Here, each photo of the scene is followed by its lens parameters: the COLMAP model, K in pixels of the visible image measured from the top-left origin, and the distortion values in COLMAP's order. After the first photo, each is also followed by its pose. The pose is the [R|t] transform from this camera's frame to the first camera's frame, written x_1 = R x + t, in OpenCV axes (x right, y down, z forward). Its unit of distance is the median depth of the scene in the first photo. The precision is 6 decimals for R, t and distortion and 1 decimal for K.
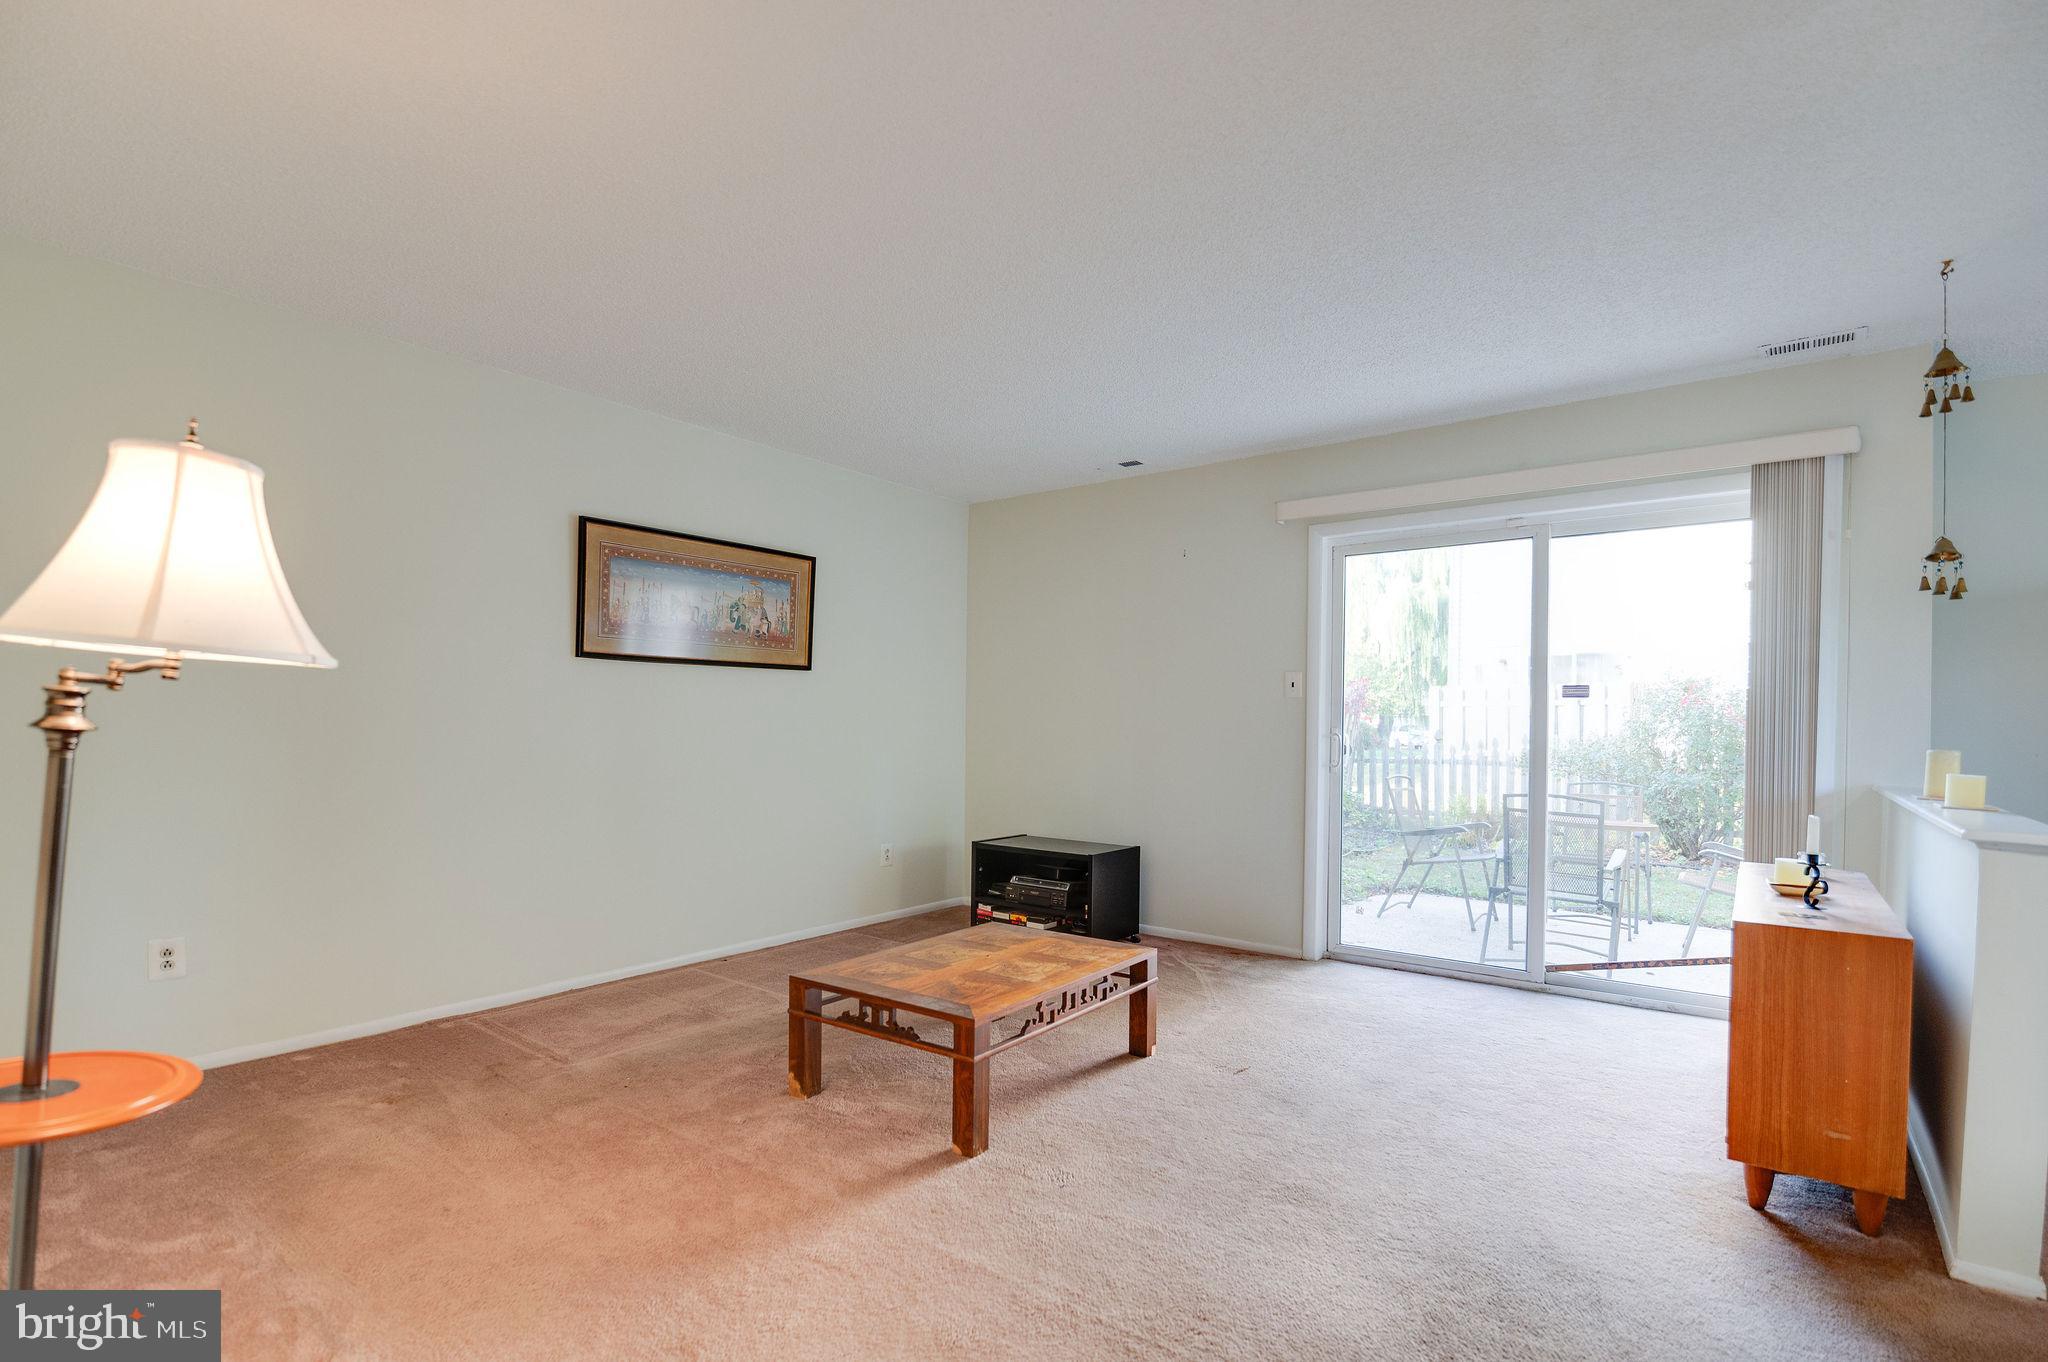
lens RADIAL K [[971.8, 0, 1051.5], [0, 971.8, 730.2], [0, 0, 1]] dist [-0.000705, 0.000007]
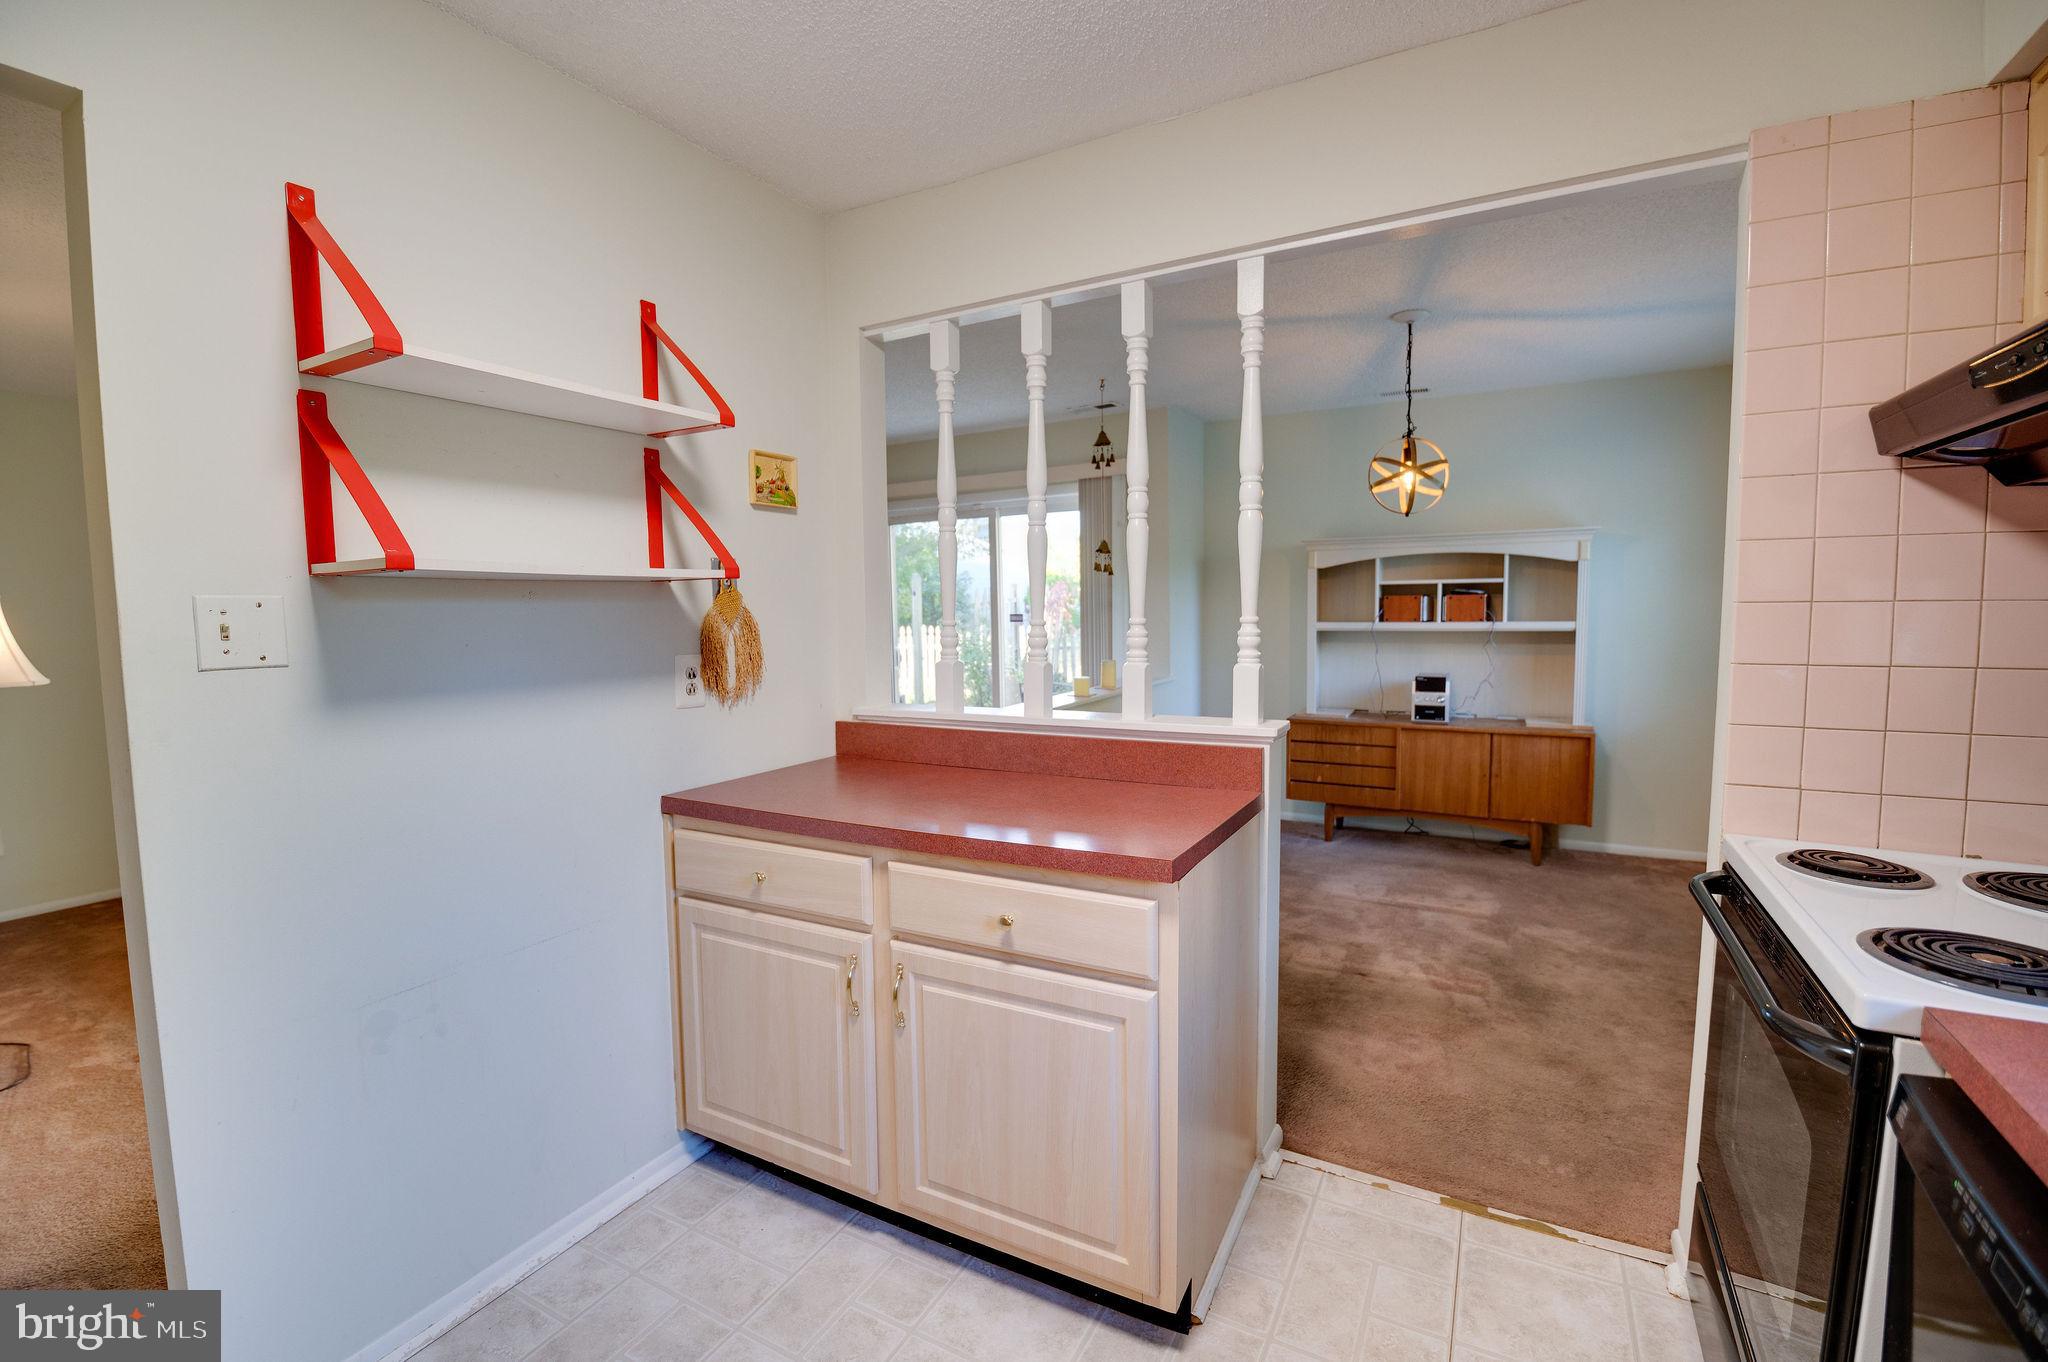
lens RADIAL K [[875.1, 0, 1003.2], [0, 875.1, 677.8], [0, 0, 1]] dist [-0.011970, -0.000024]
pose [[0.991115, -0.040118, 0.126812, 0.530212], [0.031085, 0.996890, 0.072422, -0.072417], [-0.129323, -0.067837, 0.989279, -0.544753]]
